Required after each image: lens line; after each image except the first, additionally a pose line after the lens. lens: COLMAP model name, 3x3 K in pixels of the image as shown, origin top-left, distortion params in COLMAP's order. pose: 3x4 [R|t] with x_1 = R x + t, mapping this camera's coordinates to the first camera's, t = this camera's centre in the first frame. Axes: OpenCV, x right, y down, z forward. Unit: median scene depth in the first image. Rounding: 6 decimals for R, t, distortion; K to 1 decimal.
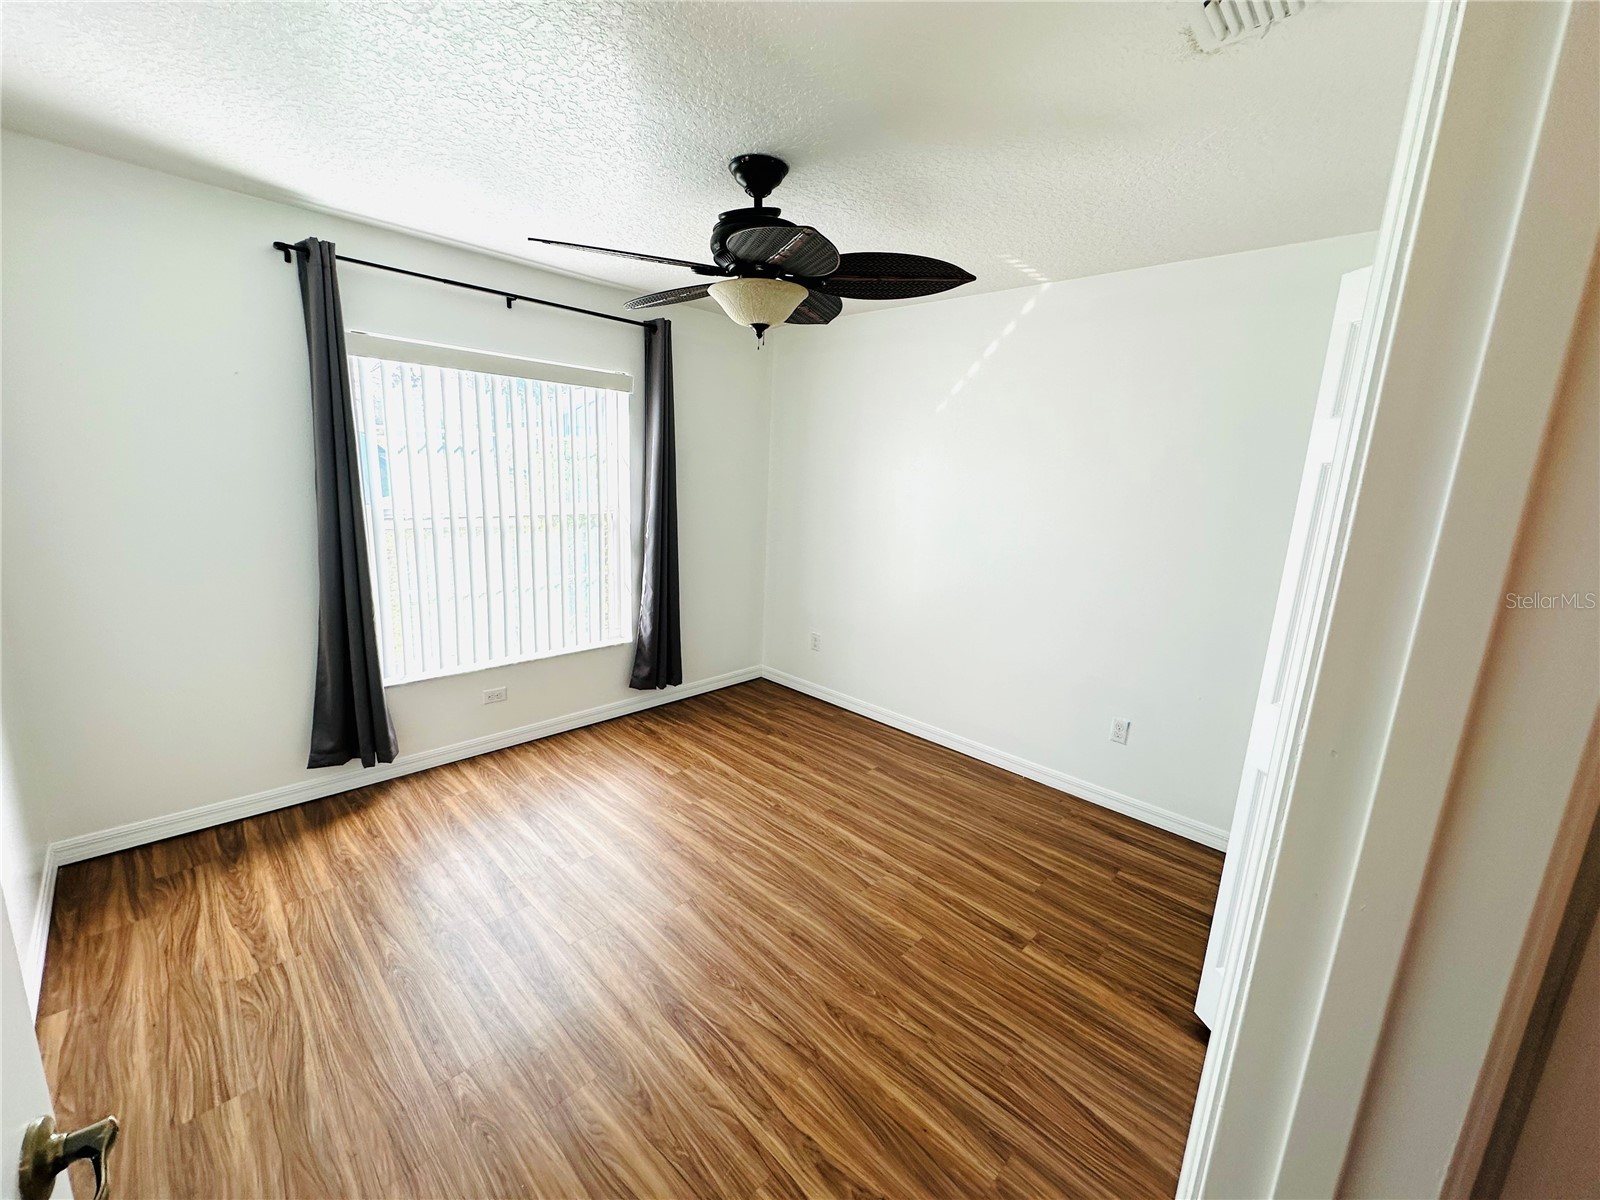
lens RADIAL K [[638.7, 0, 794.7], [0, 638.7, 593.0], [0, 0, 1]] dist [-0.002167, 0.000380]
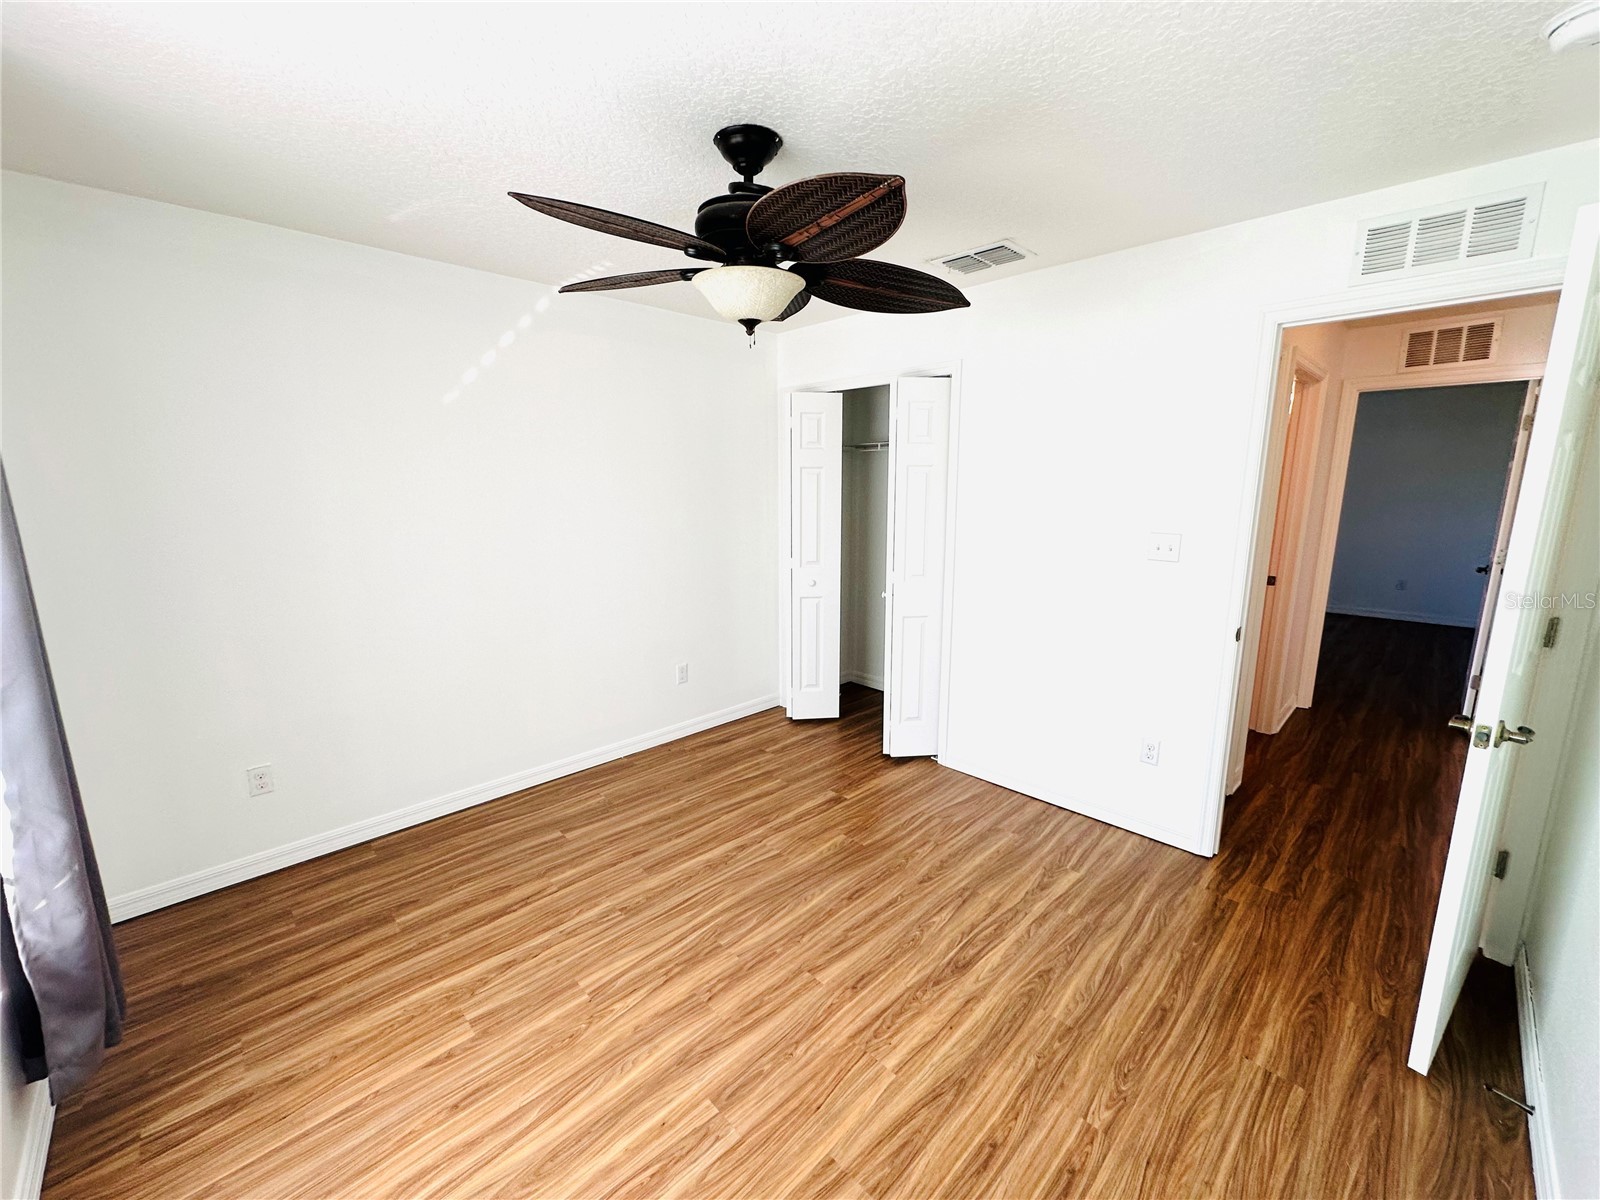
lens RADIAL K [[638.7, 0, 796.2], [0, 638.7, 600.6], [0, 0, 1]] dist [-0.002167, 0.000380]
pose [[0.026924, -0.230351, 0.972735, -0.716715], [0.196361, 0.955348, 0.220799, -0.167168], [-0.980162, 0.185062, 0.070954, 0.678021]]
